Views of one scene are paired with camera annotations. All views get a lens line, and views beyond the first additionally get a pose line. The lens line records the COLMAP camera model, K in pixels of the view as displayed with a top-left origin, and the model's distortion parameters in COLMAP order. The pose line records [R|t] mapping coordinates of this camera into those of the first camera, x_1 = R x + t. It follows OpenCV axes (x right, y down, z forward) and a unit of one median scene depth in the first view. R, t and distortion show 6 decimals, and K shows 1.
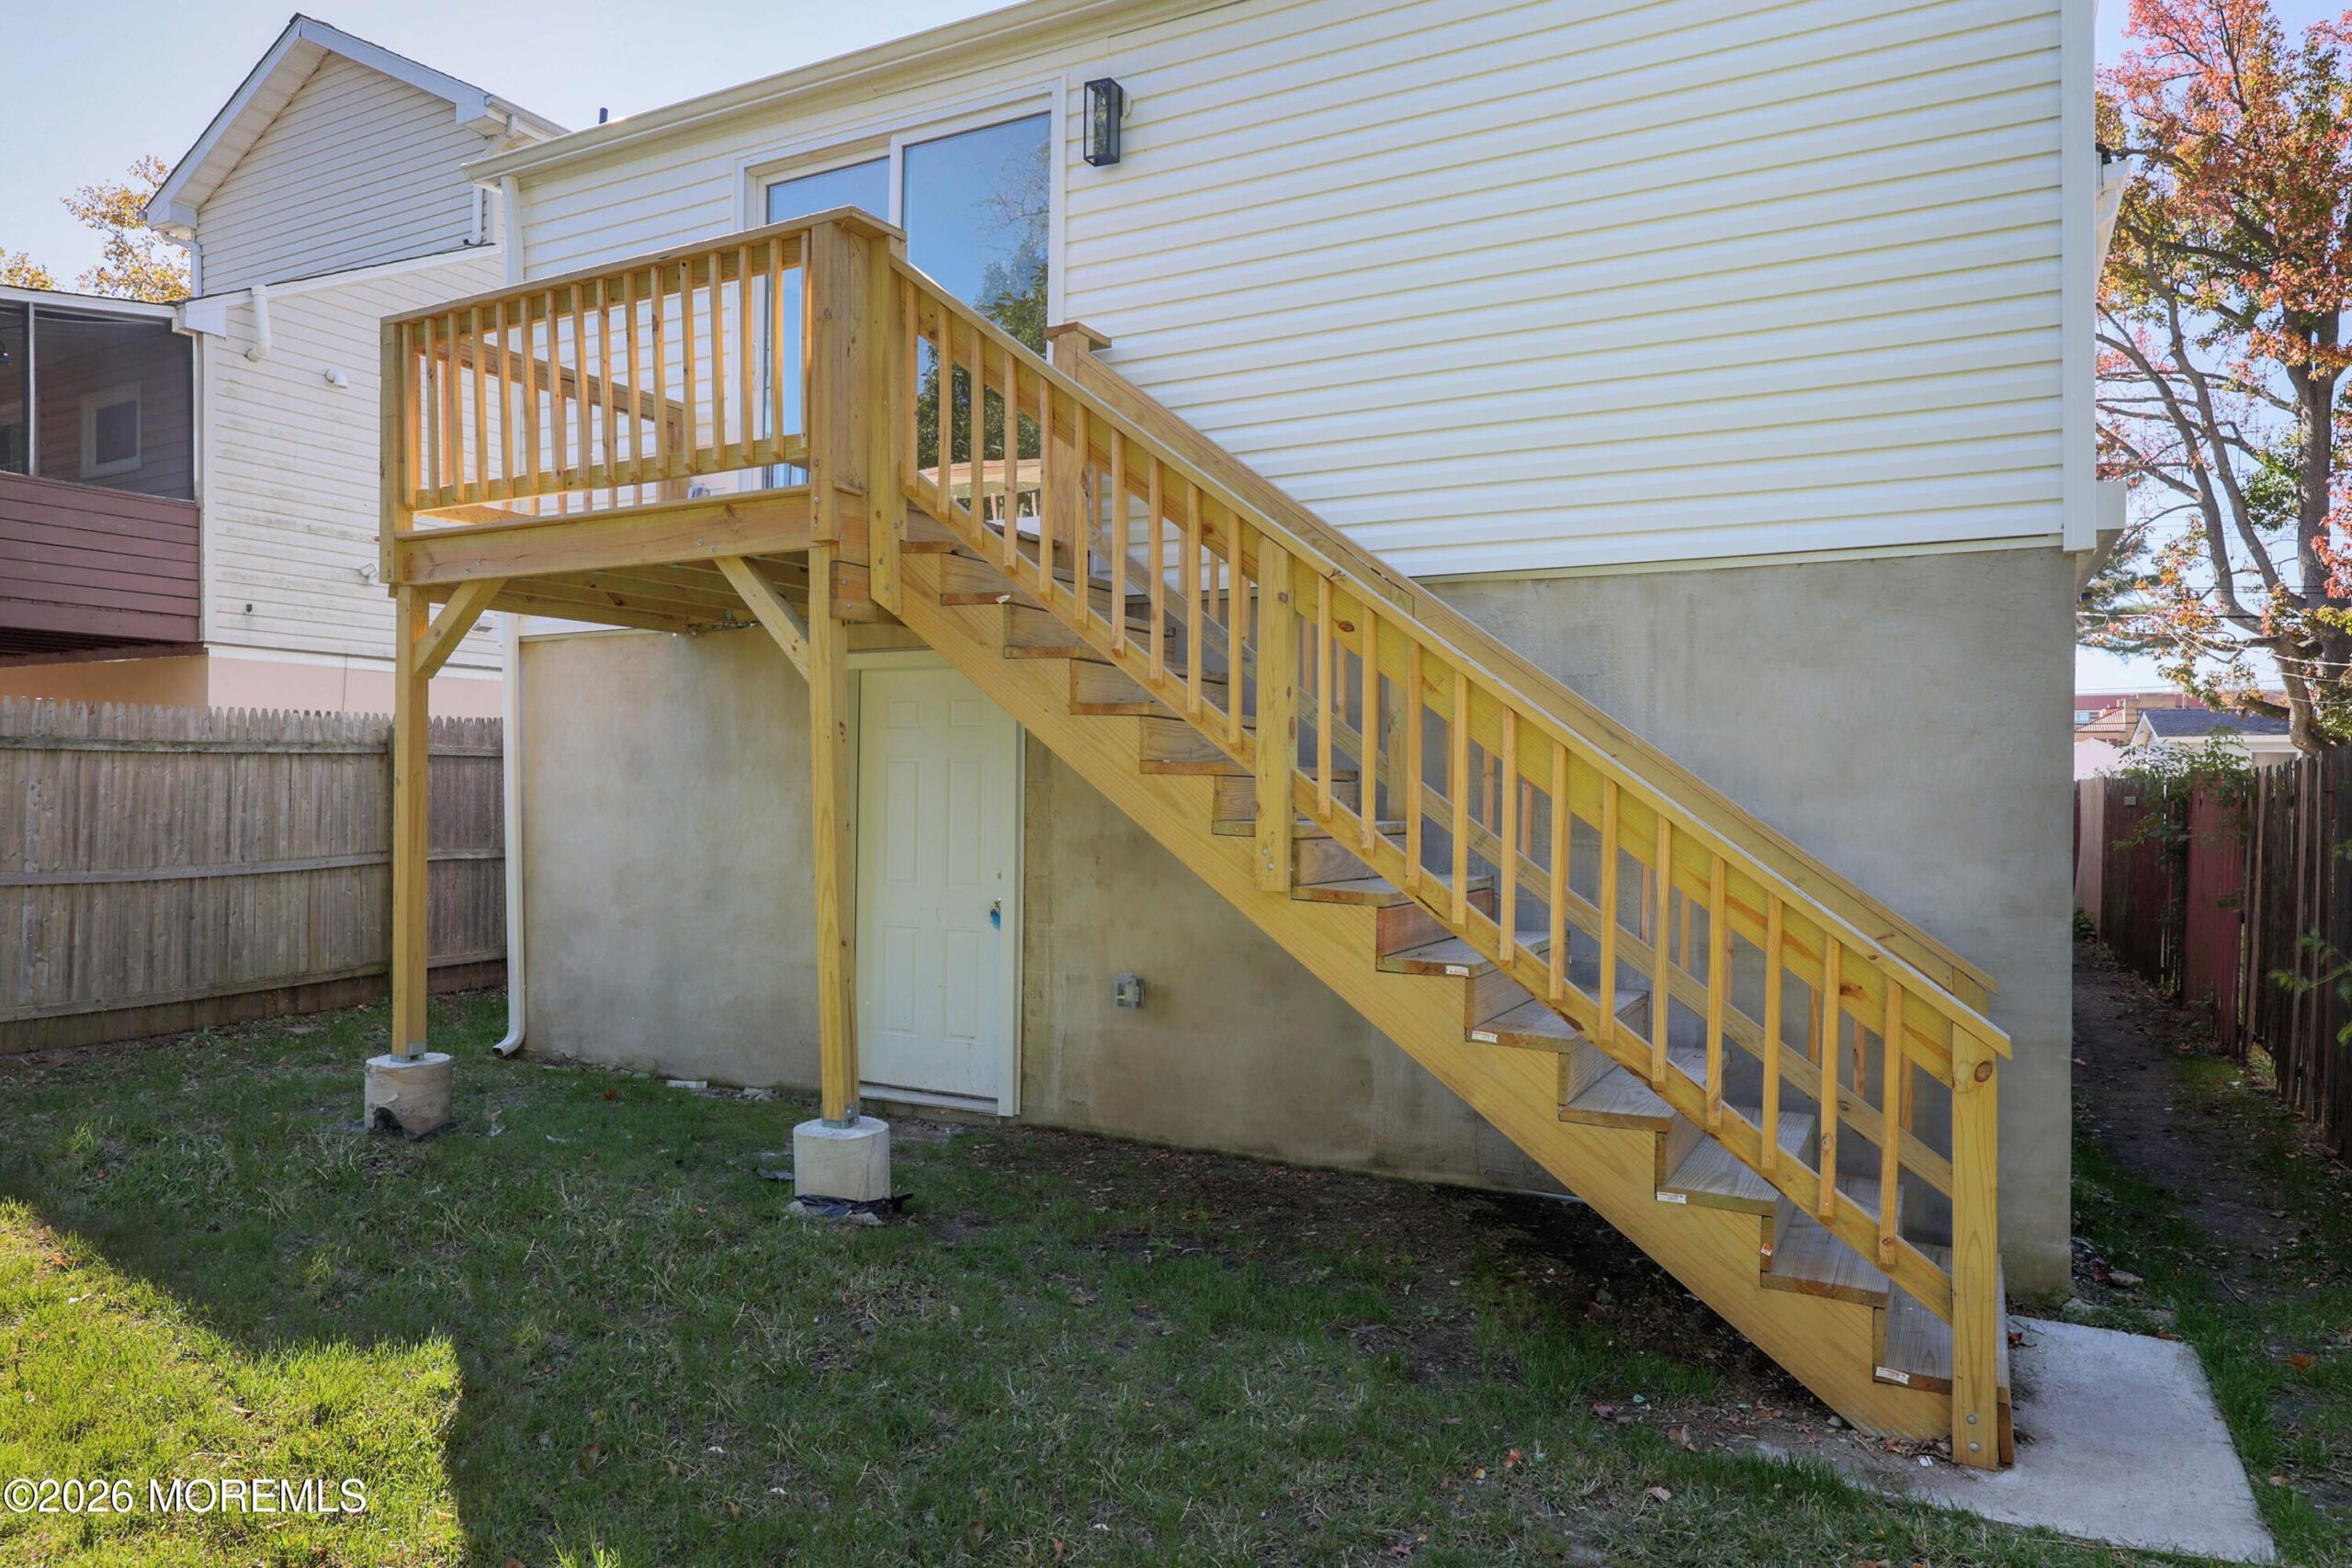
lens RADIAL K [[1389.3, 0, 1163.0], [0, 1389.3, 723.9], [0, 0, 1]] dist [0.001290, 0.000665]
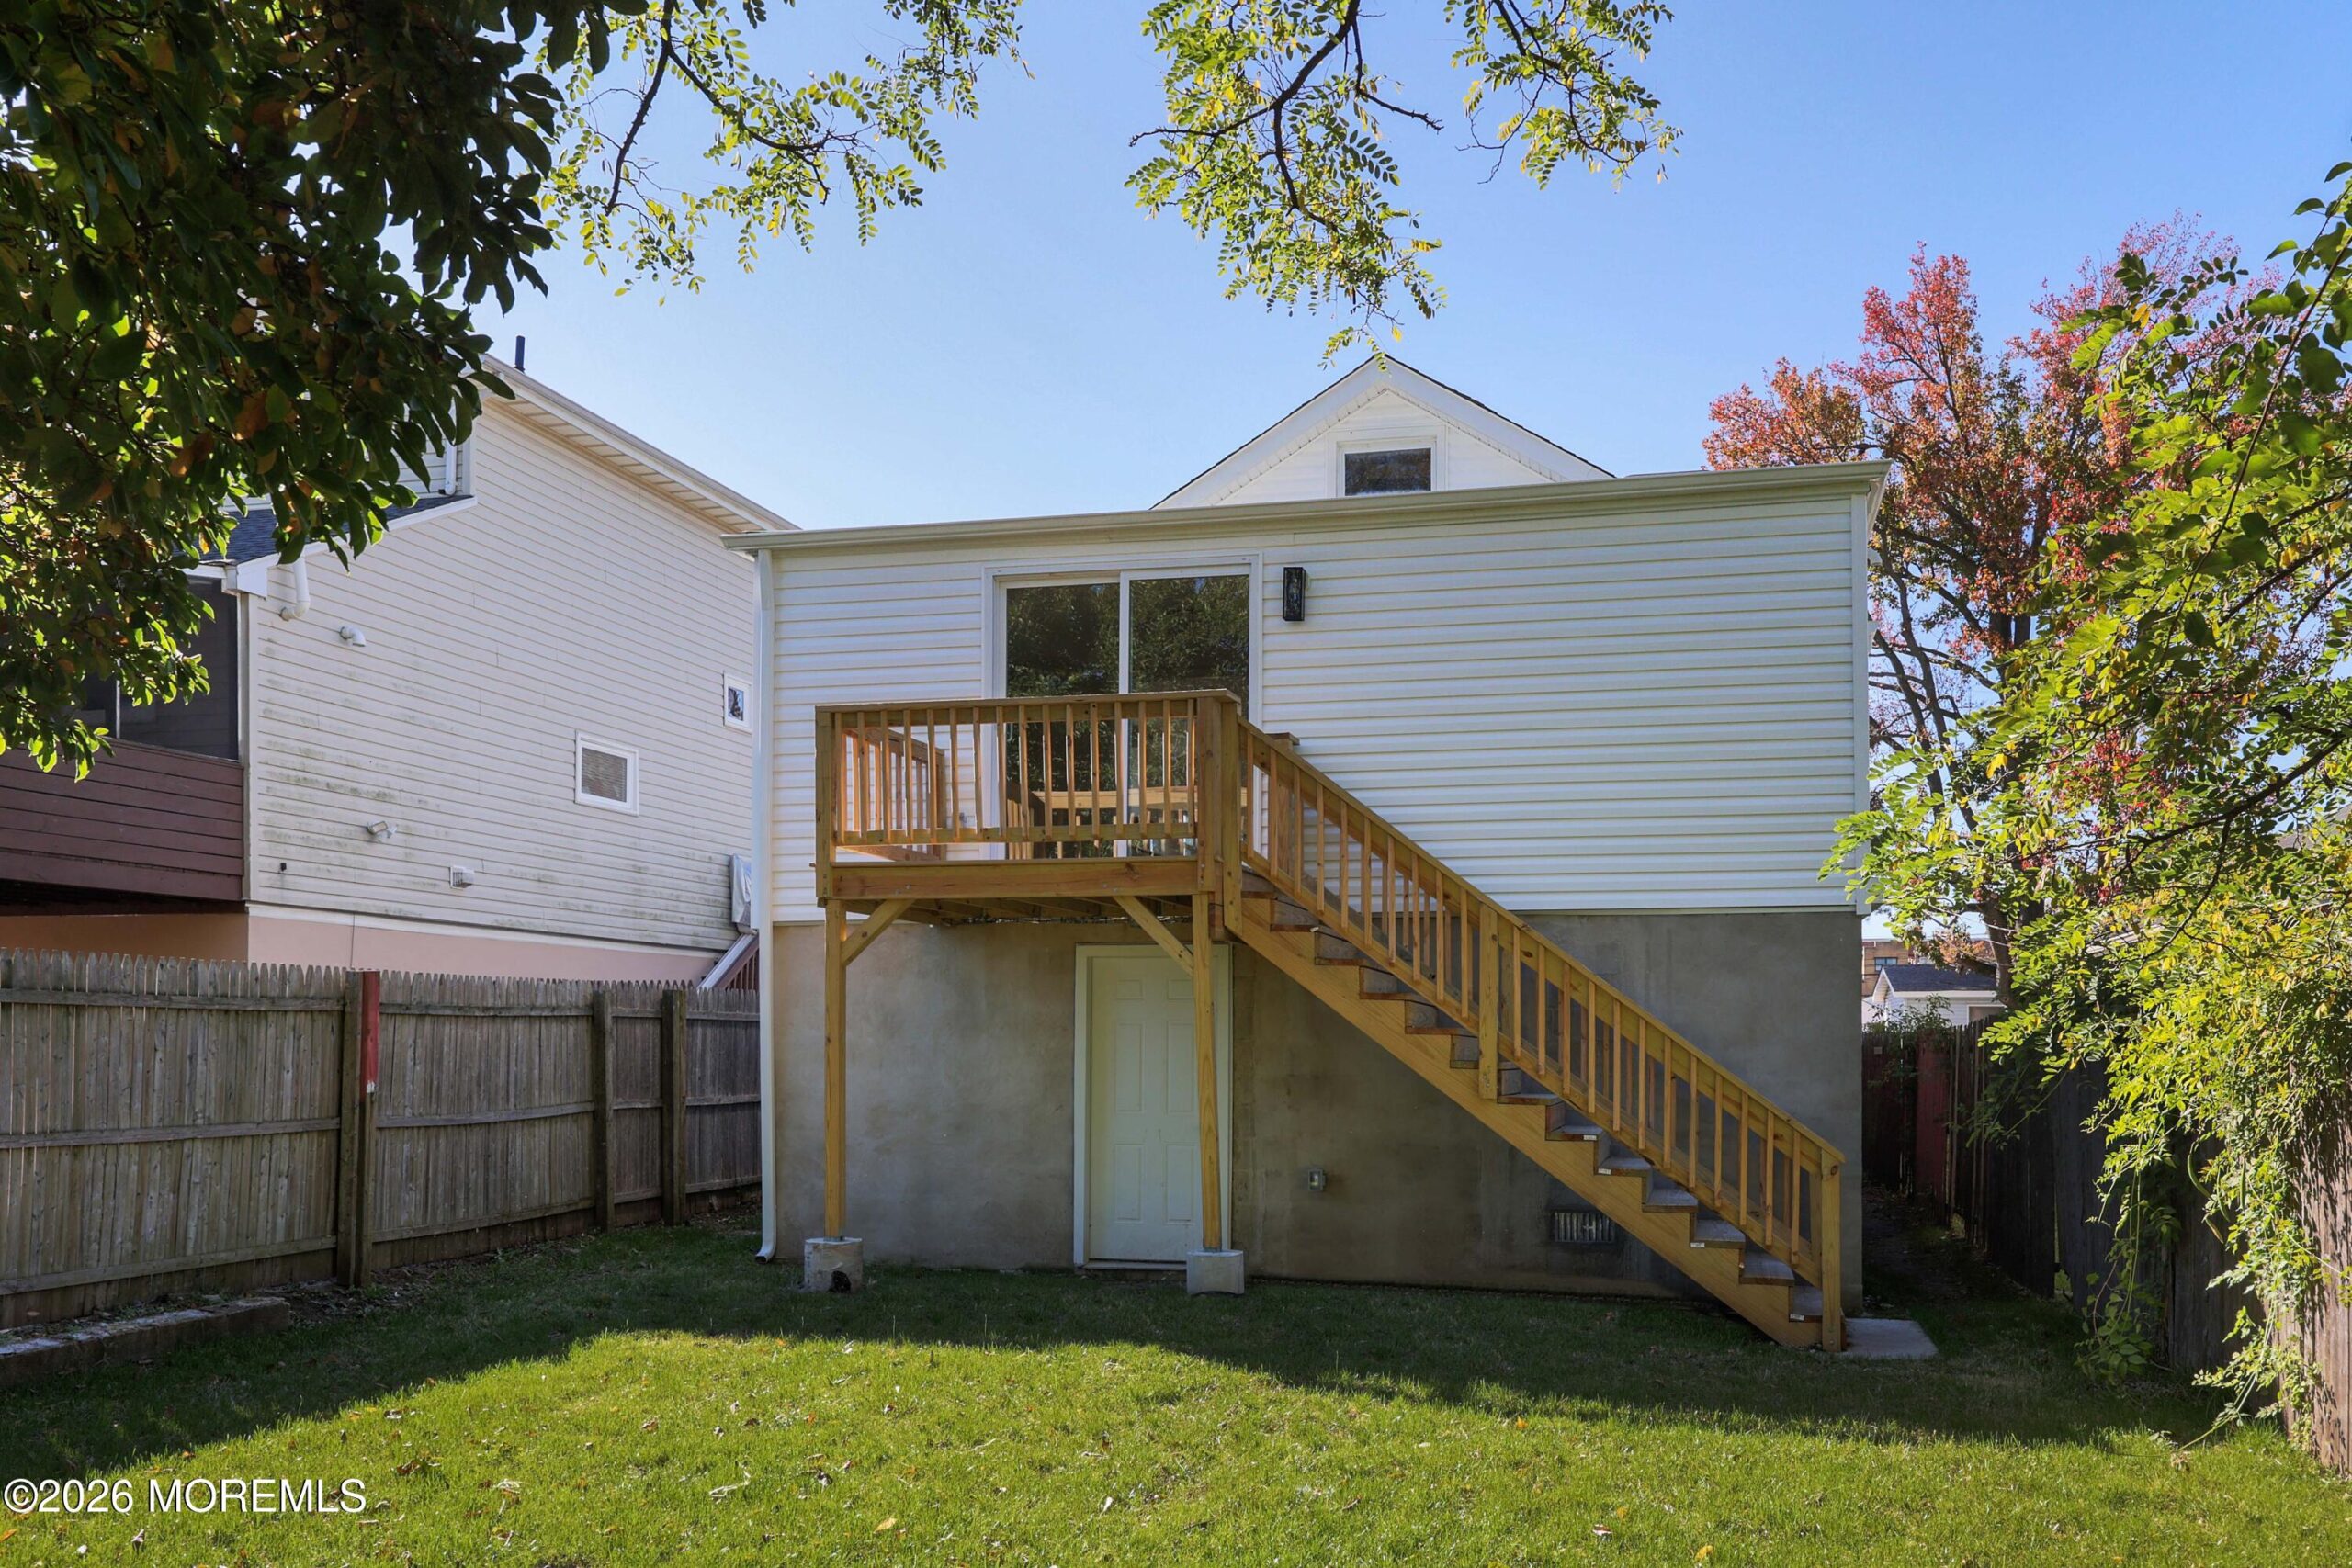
lens RADIAL K [[1748.2, 0, 1351.2], [0, 1748.2, 861.6], [0, 0, 1]] dist [-0.006985, -0.001770]
pose [[0.948794, 0.028638, 0.314594, -0.513879], [-0.010659, 0.998217, -0.058722, -0.033504], [-0.315715, 0.052362, 0.947408, -0.707652]]
